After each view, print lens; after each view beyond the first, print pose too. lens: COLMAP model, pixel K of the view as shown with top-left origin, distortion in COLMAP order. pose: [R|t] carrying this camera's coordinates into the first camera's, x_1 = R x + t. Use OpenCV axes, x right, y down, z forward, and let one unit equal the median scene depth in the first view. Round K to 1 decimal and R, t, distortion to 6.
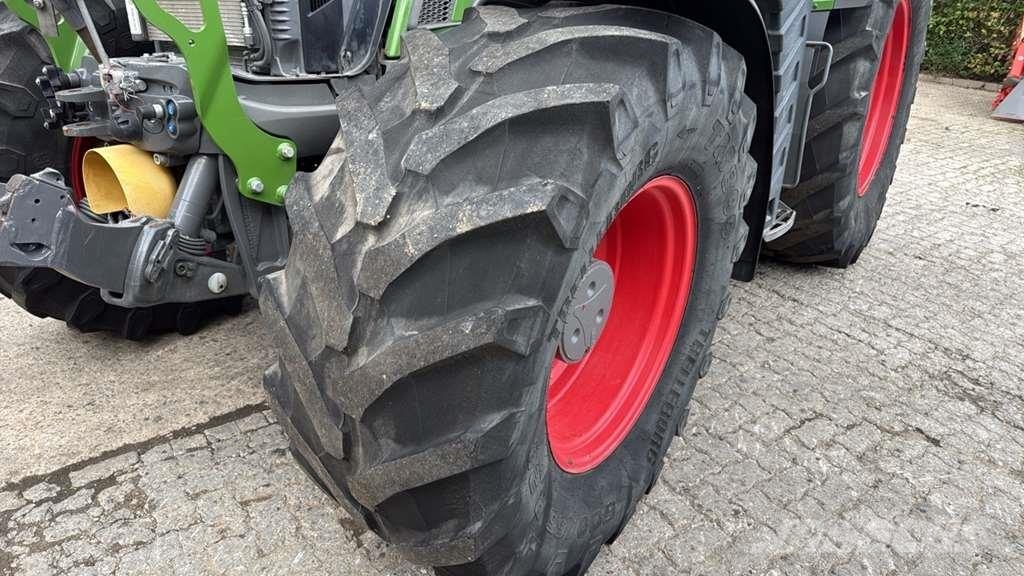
lens RADIAL K [[695.5, 0, 513.9], [0, 695.5, 297.4], [0, 0, 1]] dist [0.097908, -0.124981]
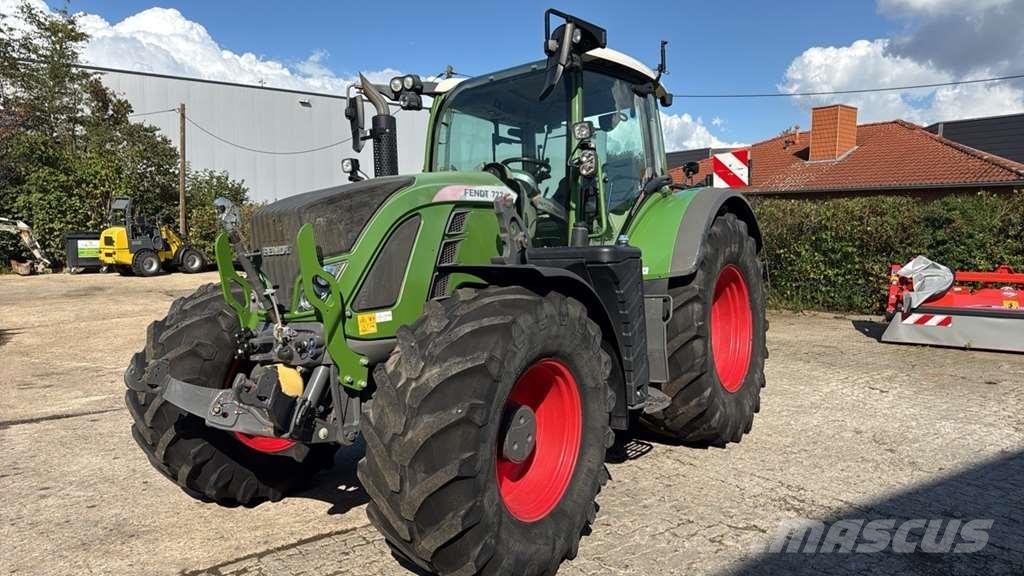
lens RADIAL K [[689.0, 0, 512.0], [0, 689.0, 288.0], [0, 0, 1]] dist [0.058688, -0.048556]
pose [[0.998374, -0.056540, 0.007277, 0.119269], [0.055251, 0.928281, -0.367752, 0.456797], [0.014037, 0.367556, 0.929895, -1.190212]]
